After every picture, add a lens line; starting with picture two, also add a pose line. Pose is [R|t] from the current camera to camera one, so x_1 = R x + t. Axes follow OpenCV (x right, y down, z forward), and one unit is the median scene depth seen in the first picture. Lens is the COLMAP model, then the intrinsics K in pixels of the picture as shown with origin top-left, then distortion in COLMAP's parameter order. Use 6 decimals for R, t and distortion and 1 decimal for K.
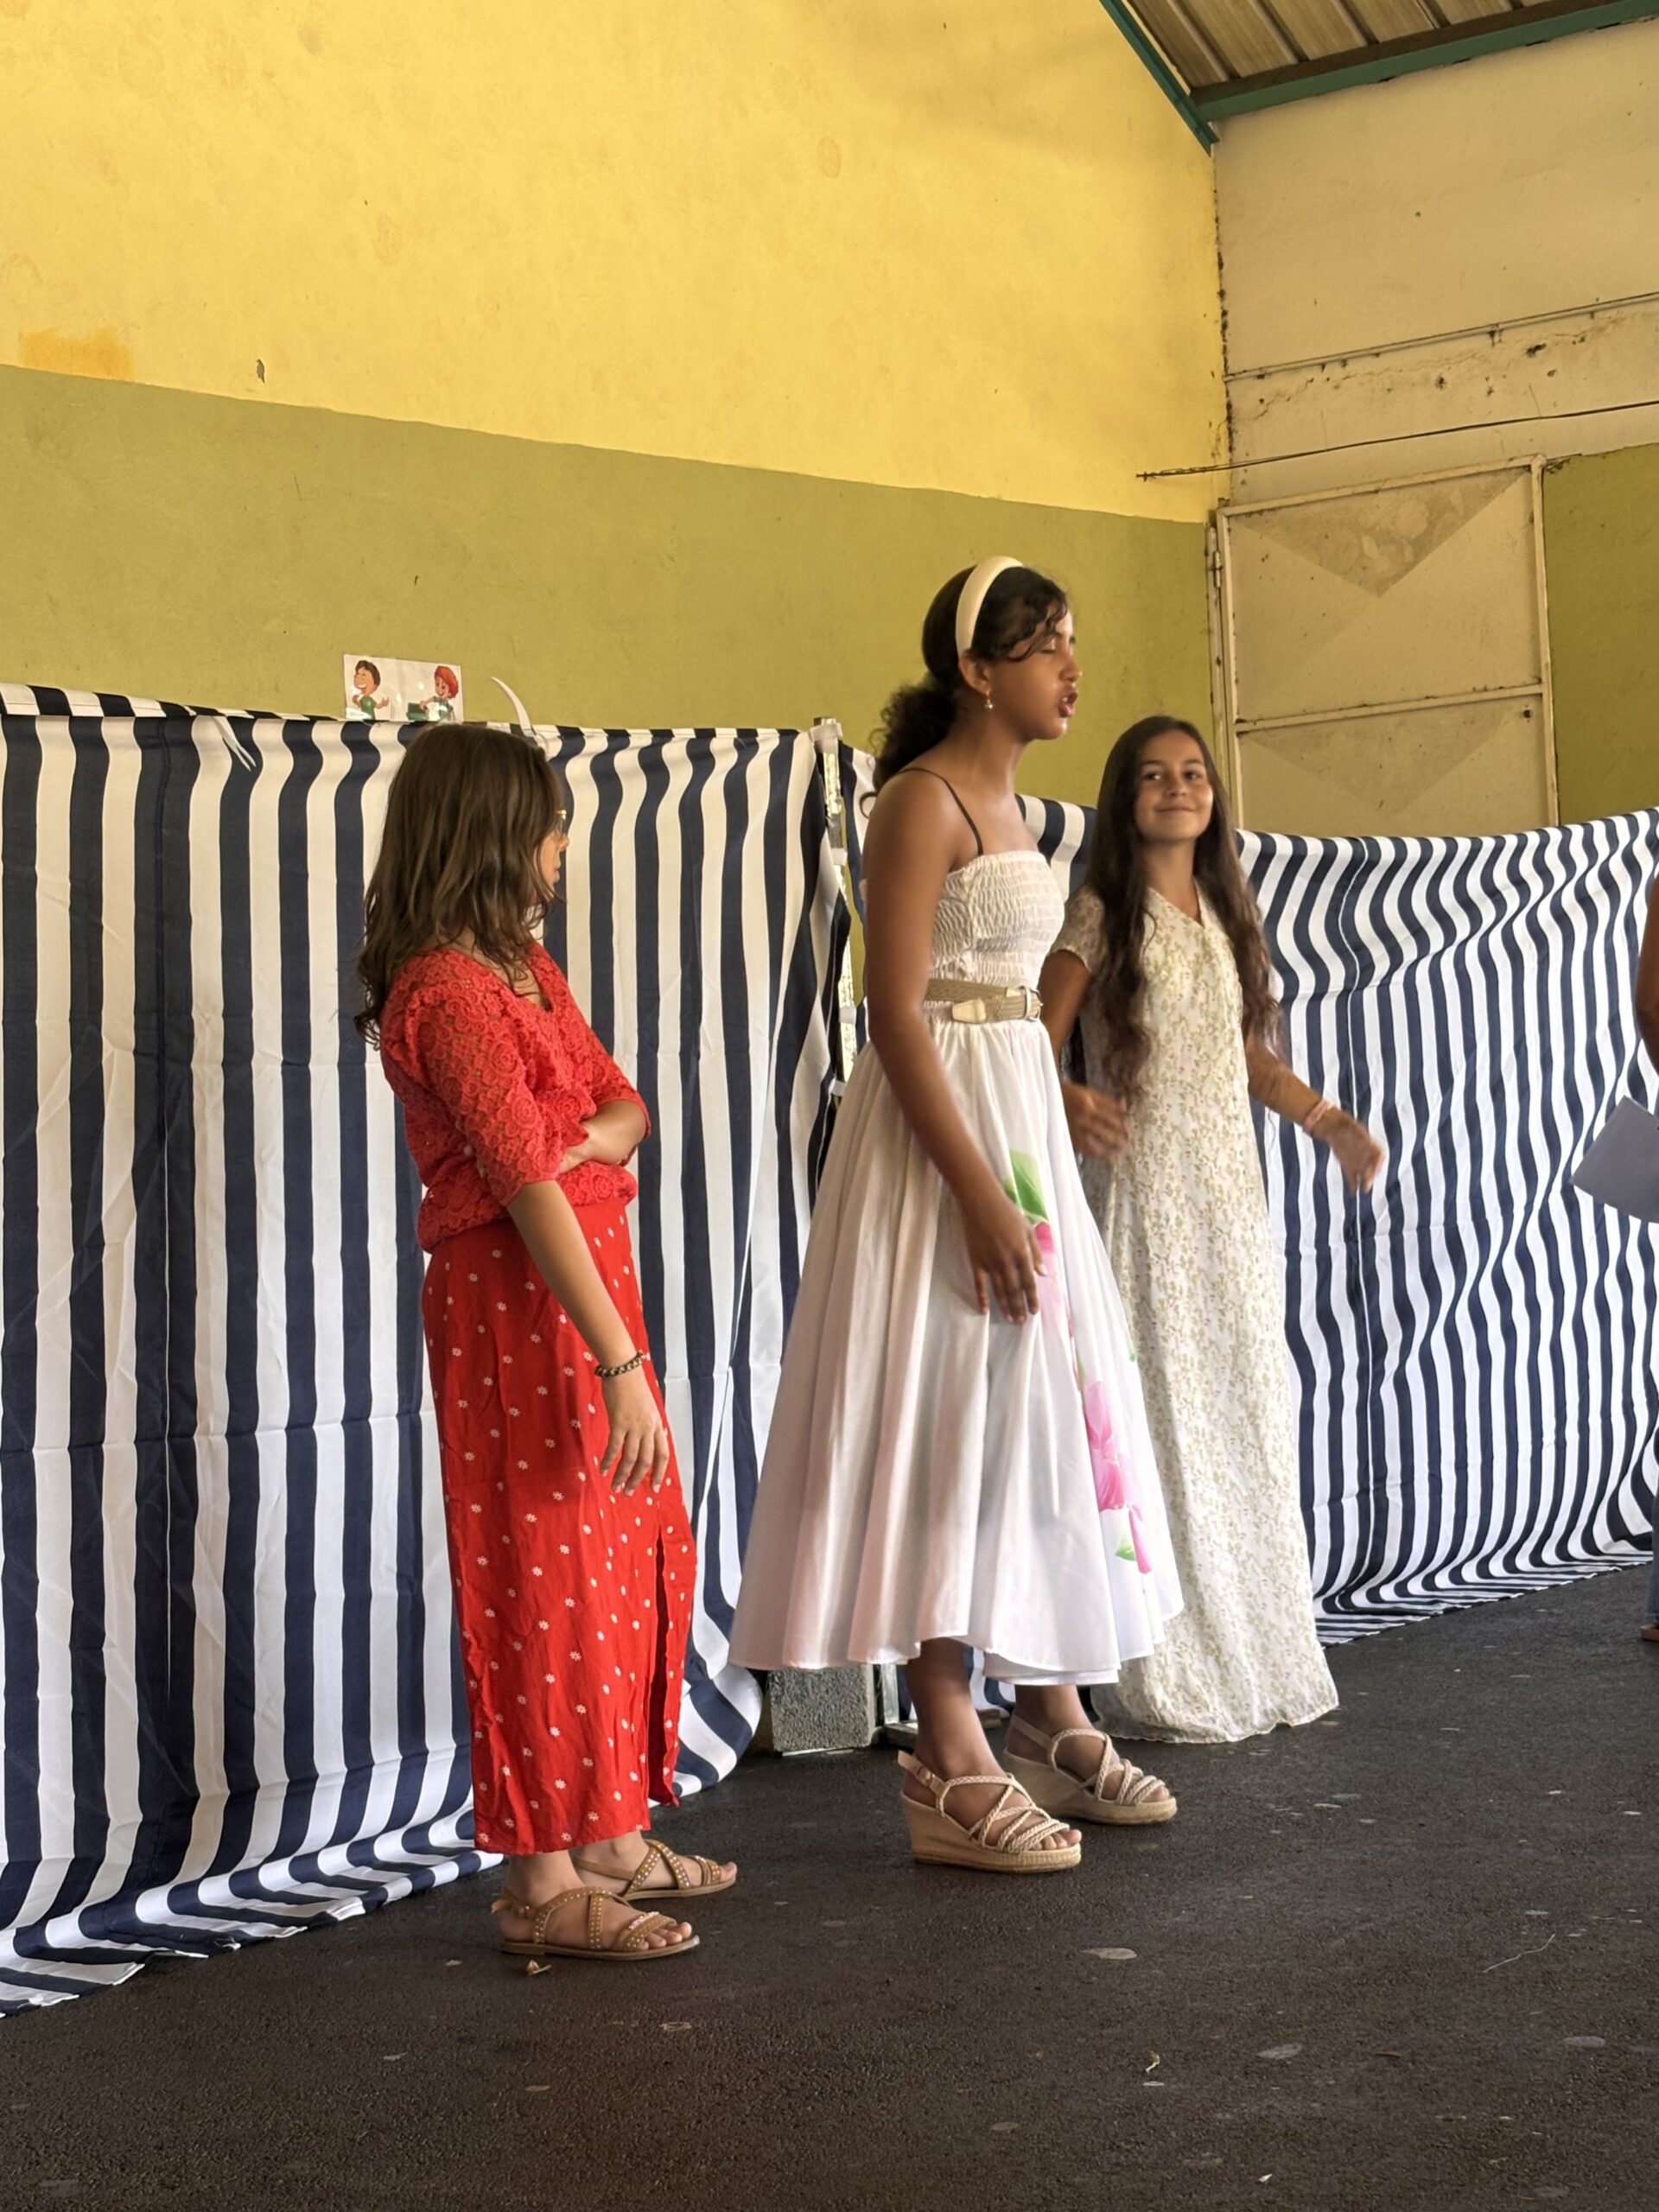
lens RADIAL K [[3883.2, 0, 819.7], [0, 3883.2, 1107.9], [0, 0, 1]] dist [0.102318, 0.000000]
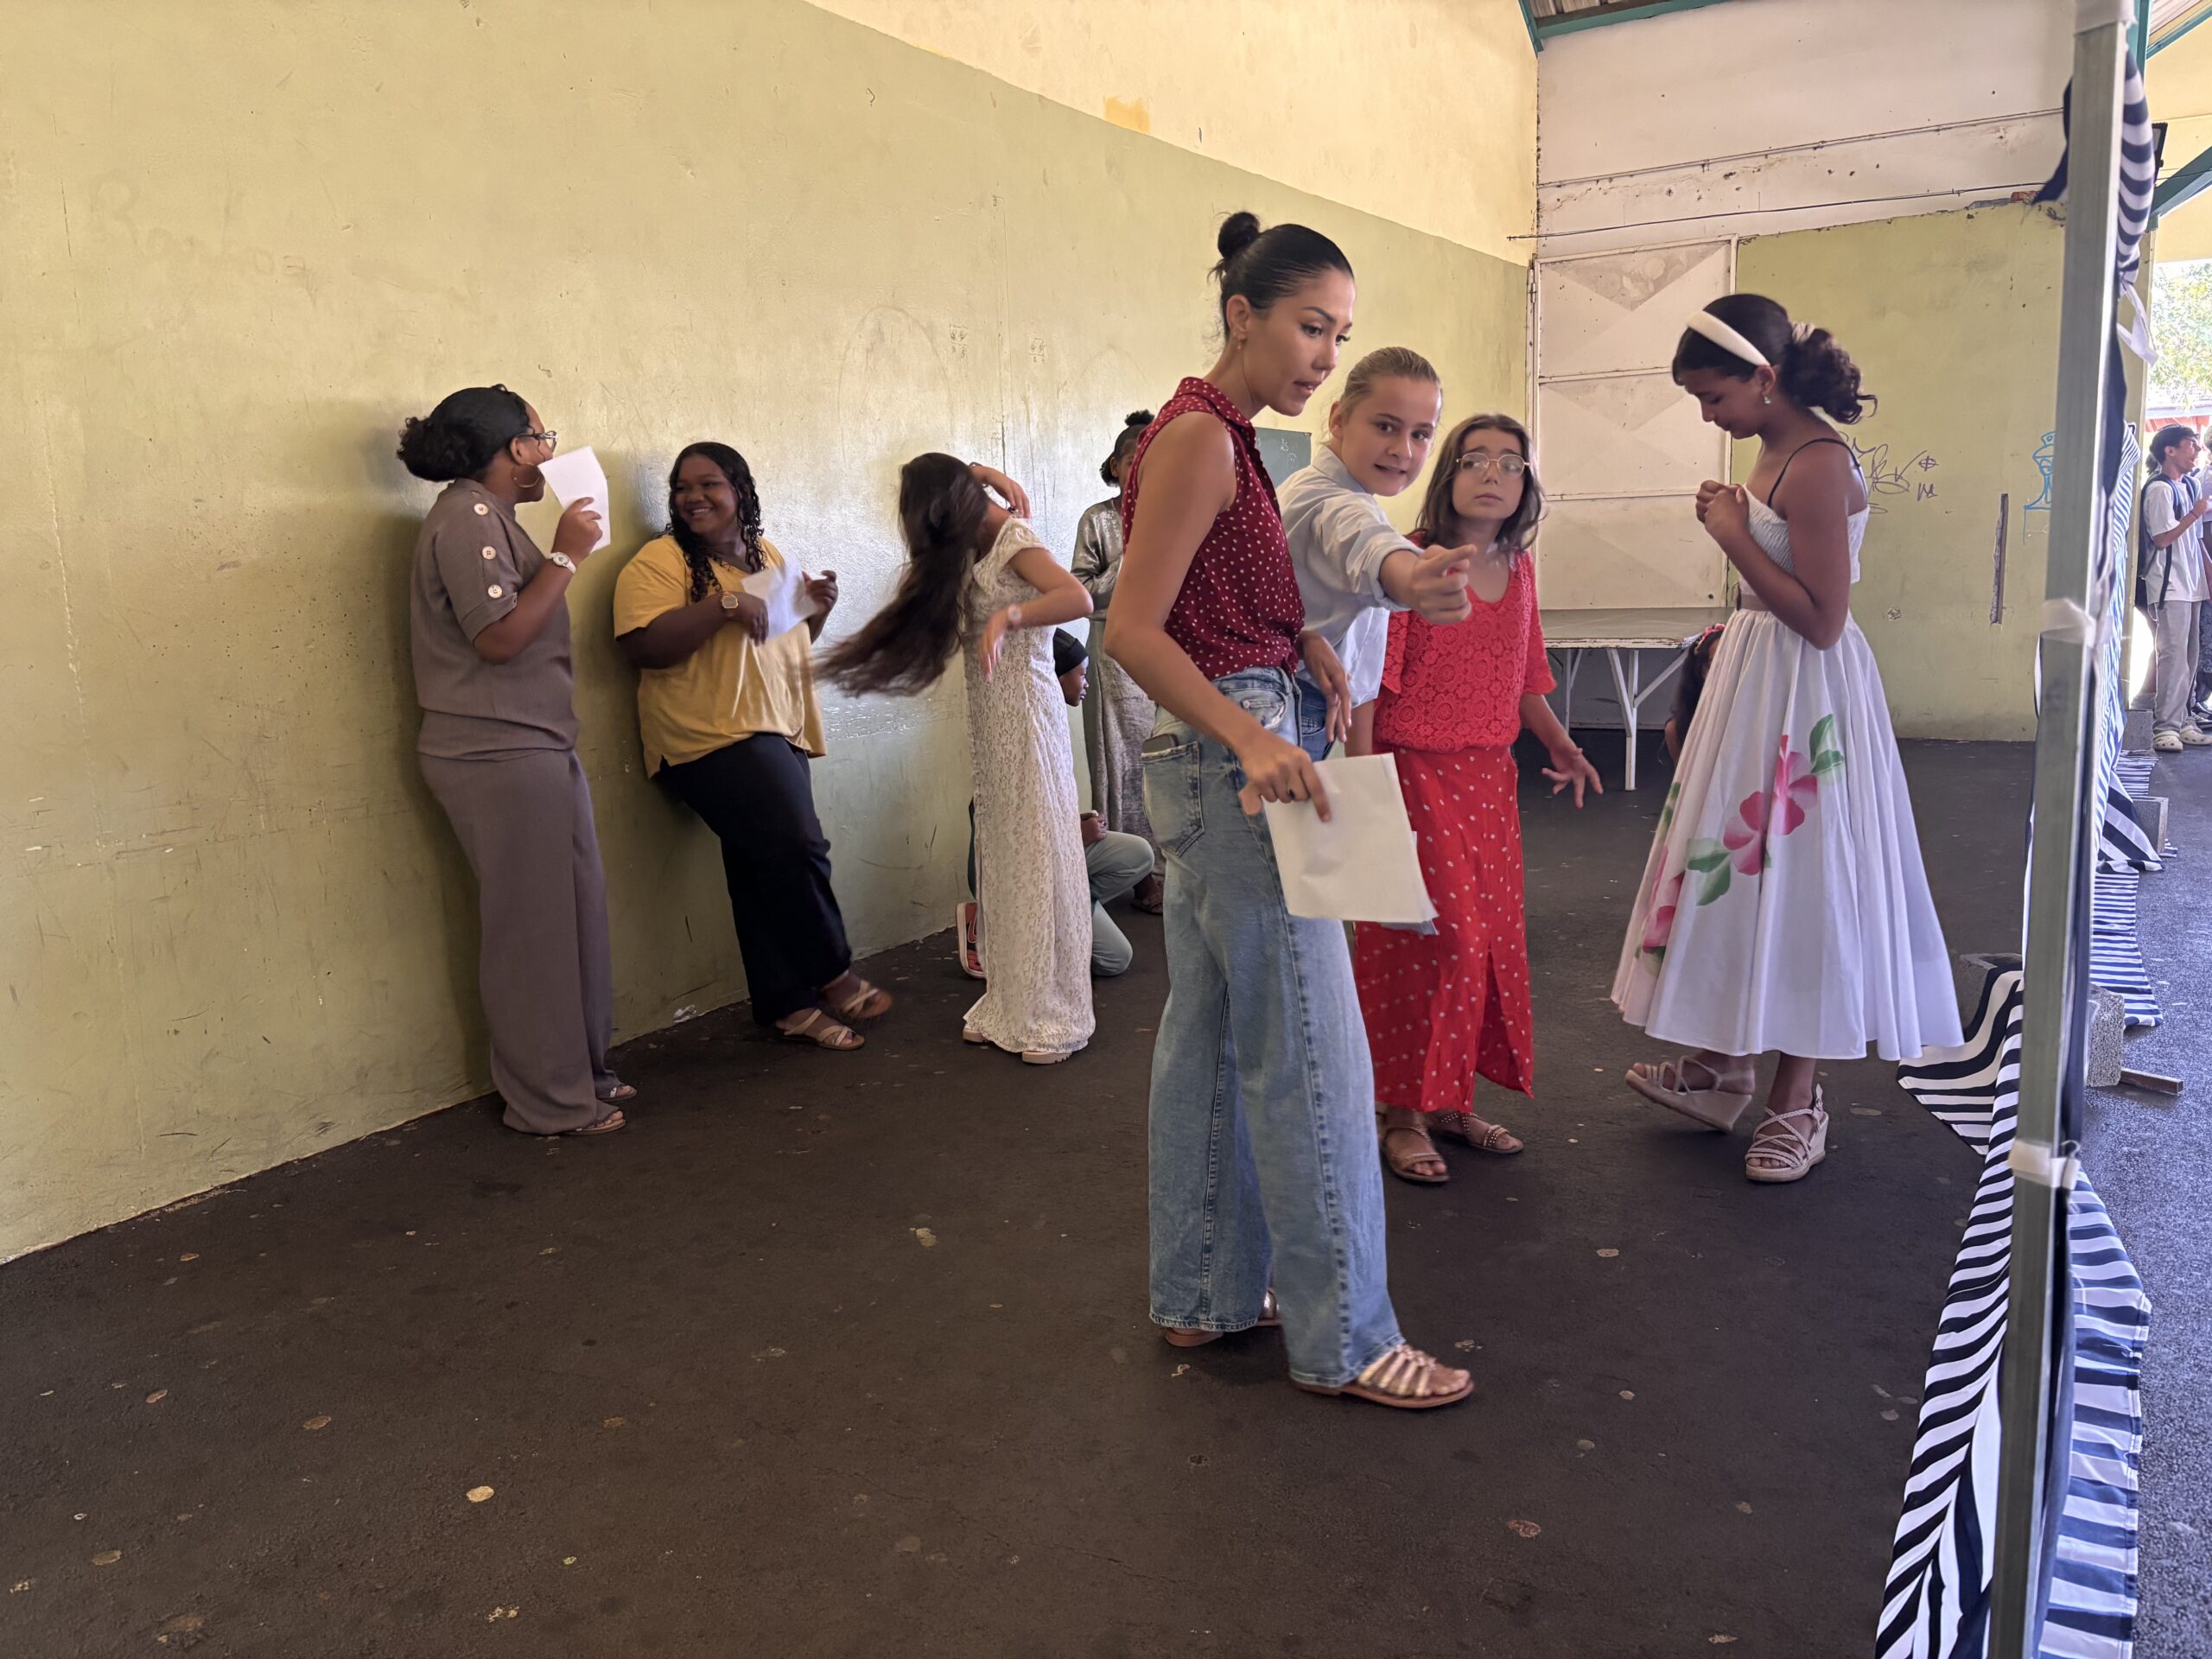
lens RADIAL K [[1700.0, 0, 1116.0], [0, 1700.0, 834.1], [0, 0, 1]] dist [0.005807, 0.015009]
pose [[0.993957, 0.002082, 0.109746, -0.190612], [-0.019555, 0.987184, 0.158386, -0.008651], [-0.108010, -0.159575, 0.981259, 0.190941]]
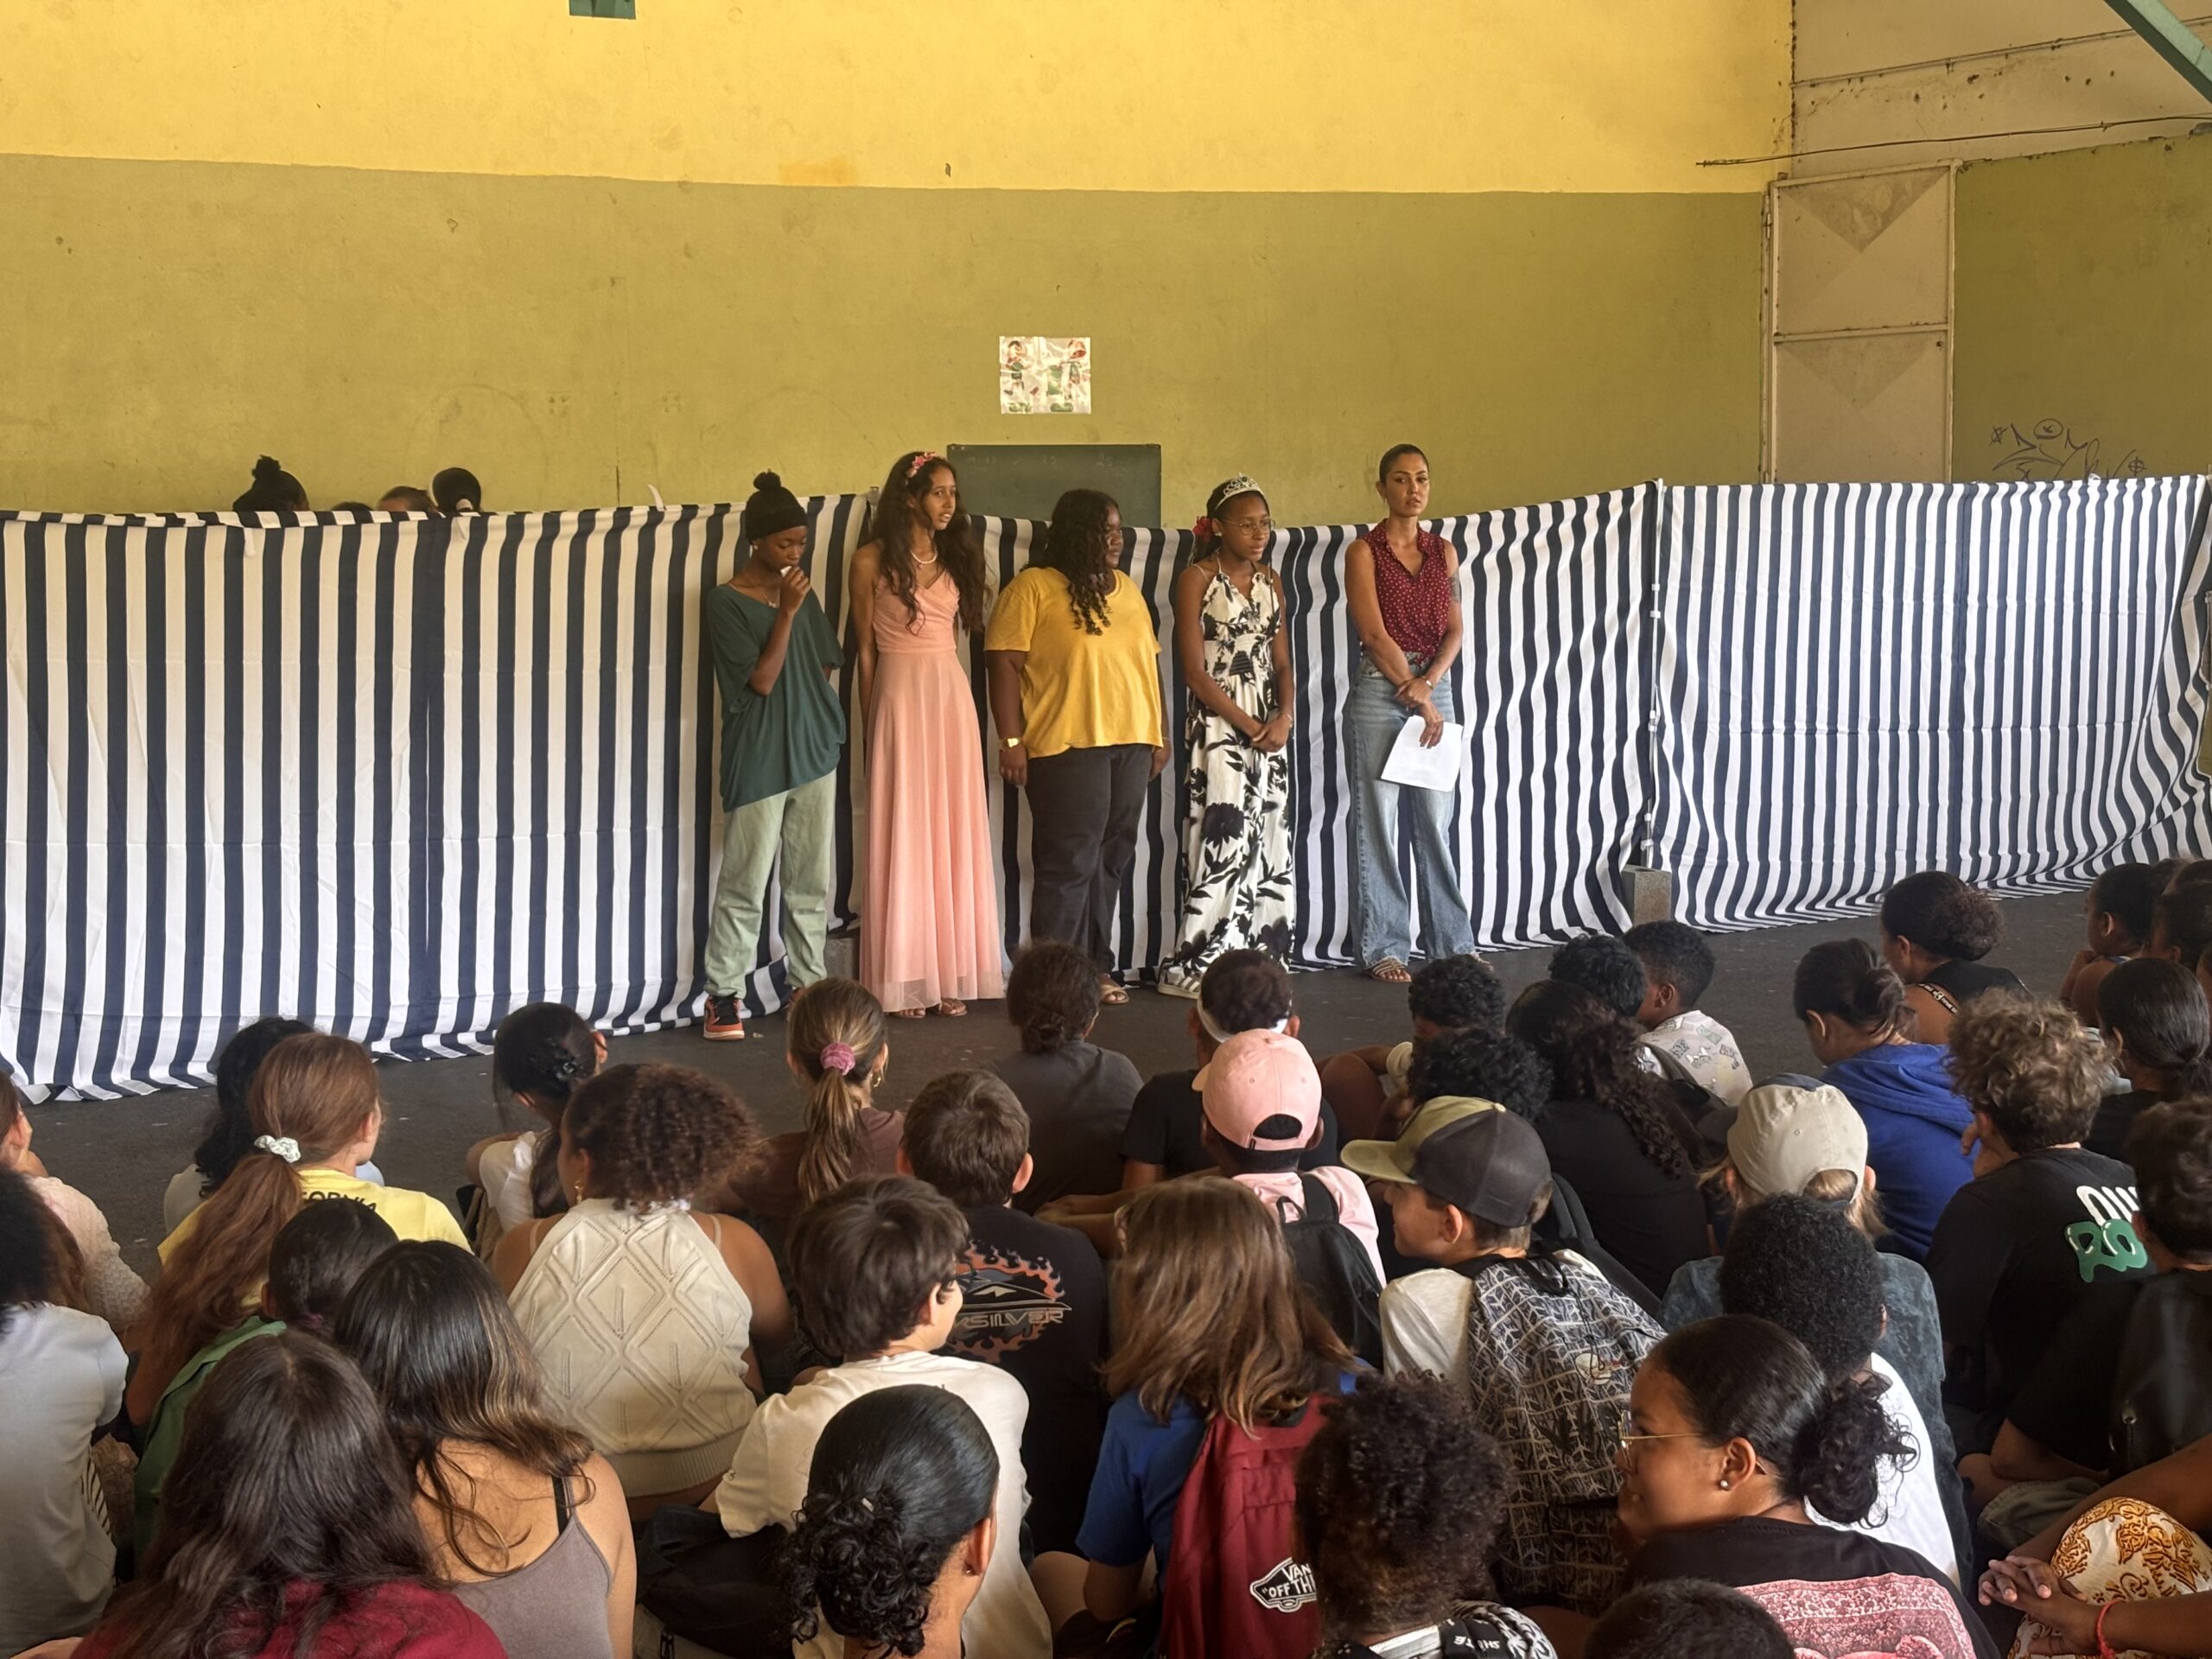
lens RADIAL K [[3325.3, 0, 1112.2], [0, 3325.3, 827.1], [0, 0, 1]] dist [0.074460, 0.000000]
pose [[0.937023, 0.073799, -0.341382, 0.321025], [-0.033212, 0.991820, 0.123250, -0.065218], [0.347685, -0.104150, 0.931809, -0.251019]]
